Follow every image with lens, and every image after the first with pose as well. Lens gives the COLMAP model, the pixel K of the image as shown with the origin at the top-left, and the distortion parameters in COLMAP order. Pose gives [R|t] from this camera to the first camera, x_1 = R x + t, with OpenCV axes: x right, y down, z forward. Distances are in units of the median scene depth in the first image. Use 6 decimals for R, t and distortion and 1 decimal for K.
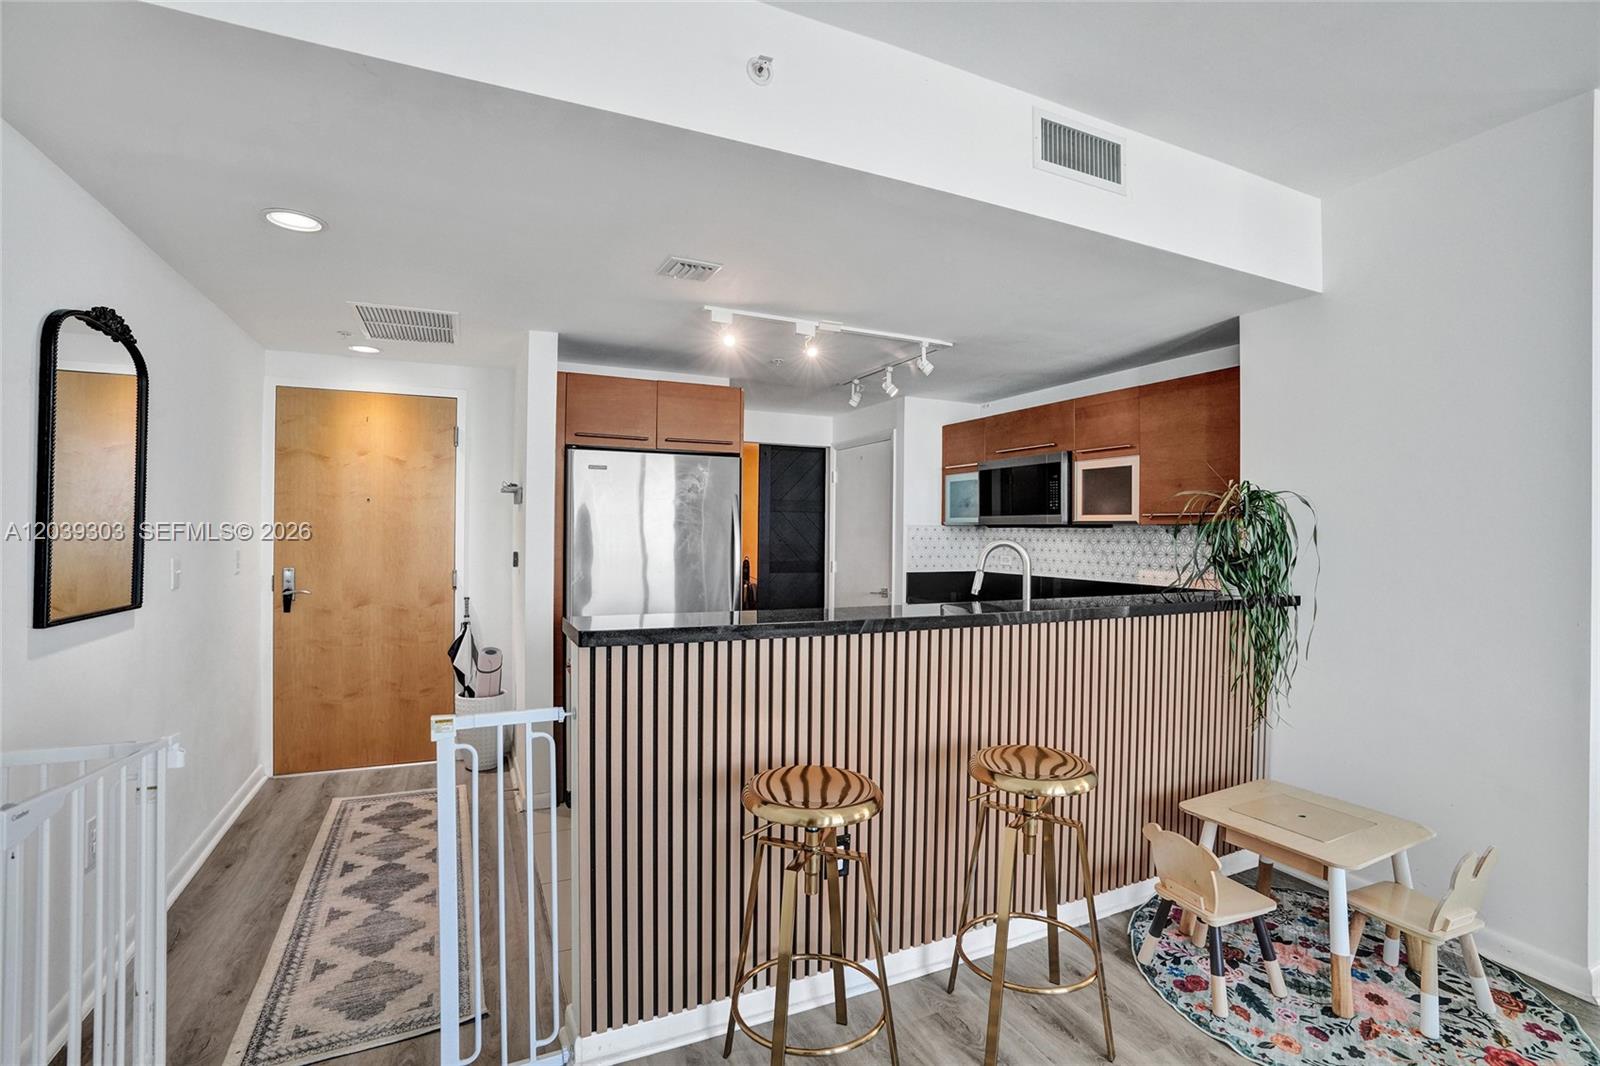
lens RADIAL K [[742.6, 0, 806.5], [0, 742.6, 533.7], [0, 0, 1]] dist [-0.068918, 0.026700]
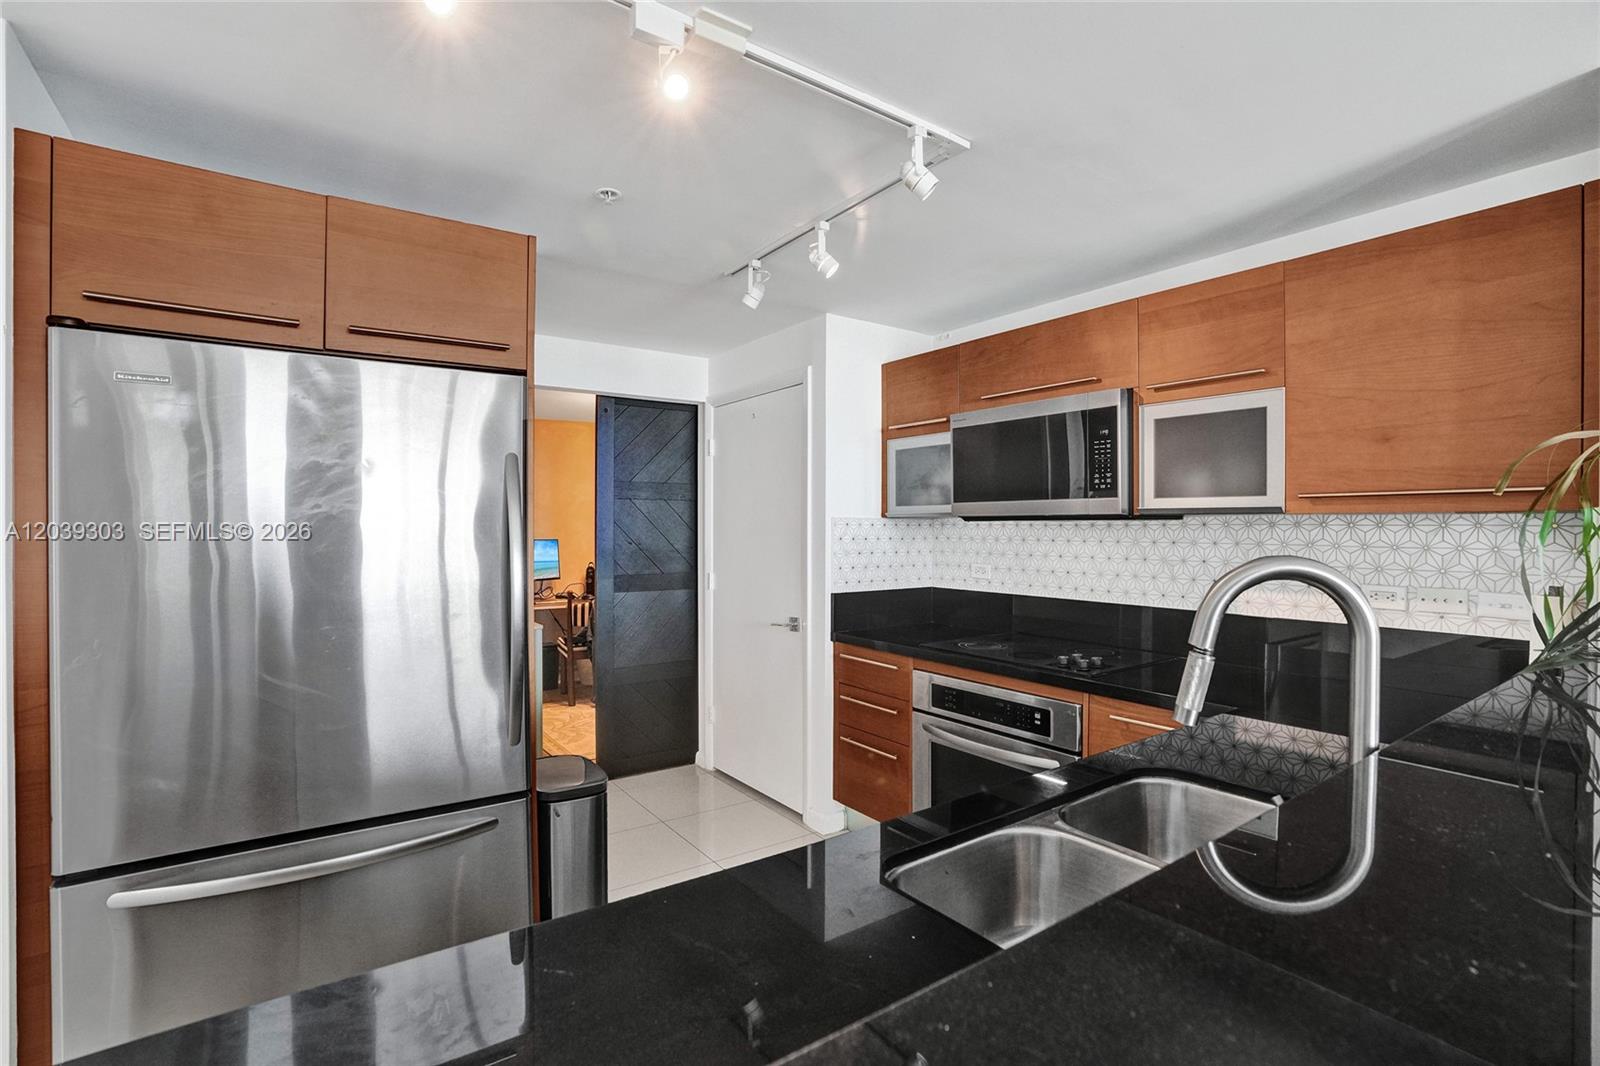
lens RADIAL K [[742.6, 0, 806.5], [0, 742.6, 533.7], [0, 0, 1]] dist [-0.068918, 0.026700]
pose [[0.984114, -0.009607, 0.177275, 0.003853], [0.008418, 0.999937, 0.007459, -0.003922], [-0.177335, -0.005848, 0.984133, 0.475858]]
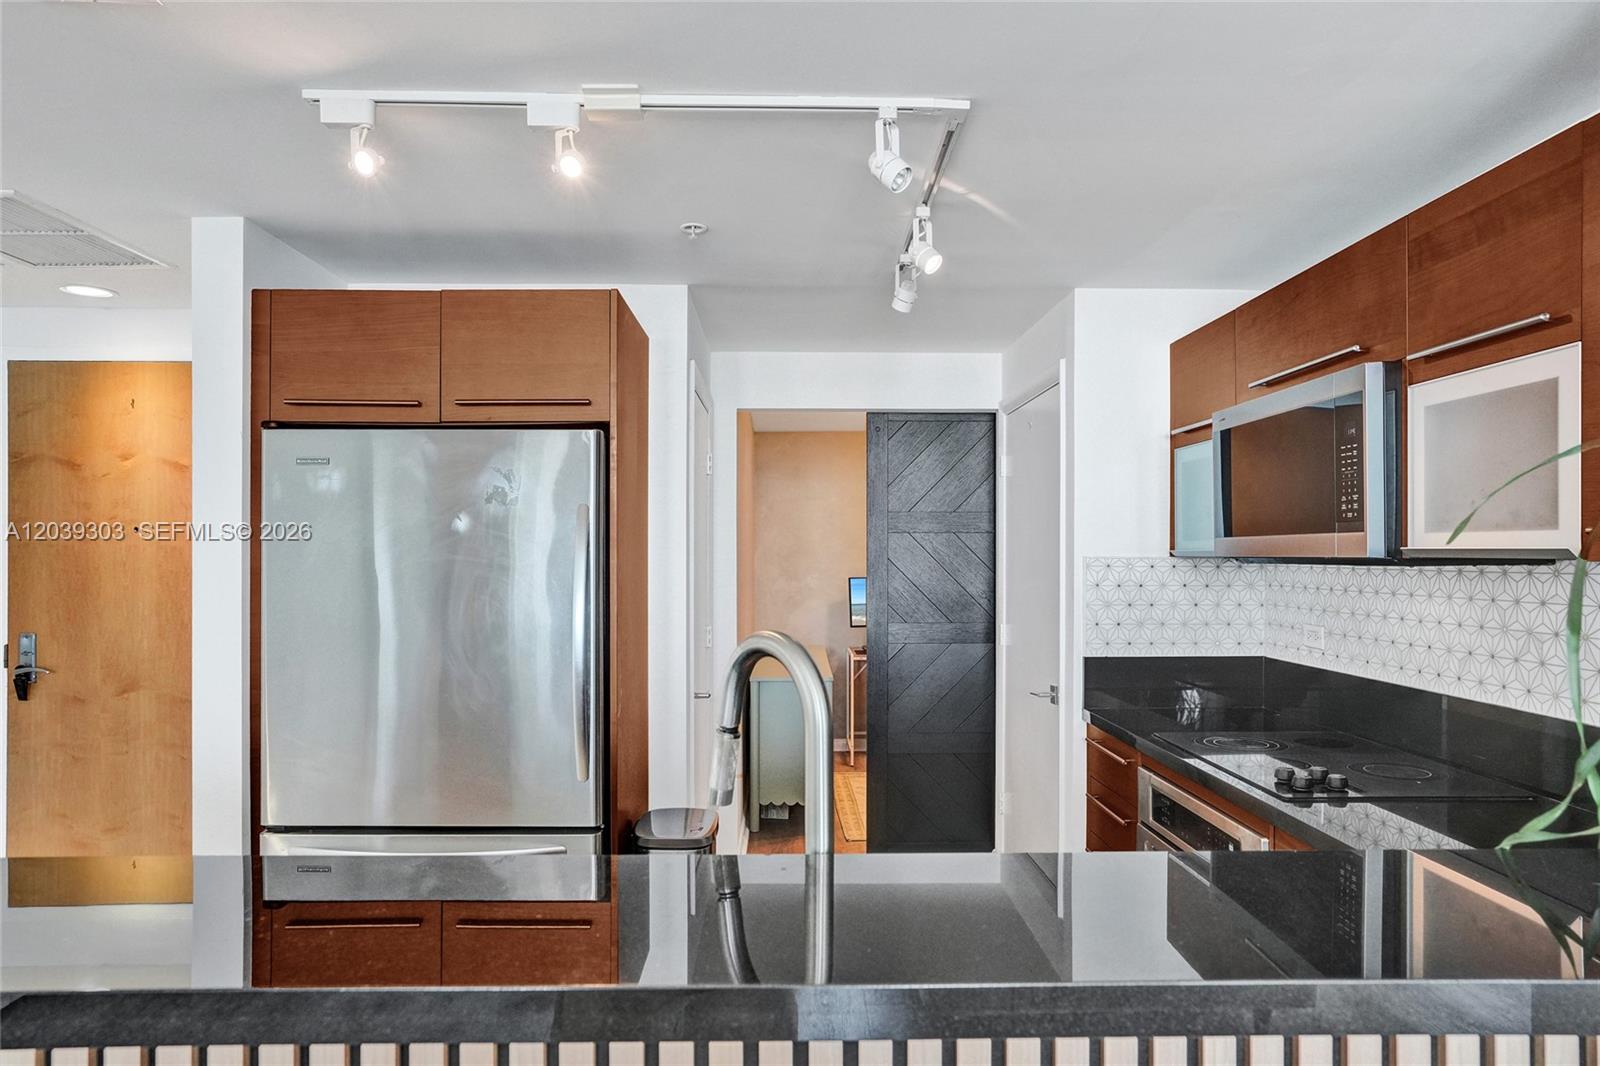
lens RADIAL K [[1000.7, 0, 803.1], [0, 1000.7, 564.0], [0, 0, 1]] dist [-0.001015, 0.002281]
pose [[0.912868, -0.005100, -0.408222, 0.290466], [0.006694, 0.999975, 0.002475, -0.012738], [0.408199, -0.004992, 0.912879, 0.417378]]
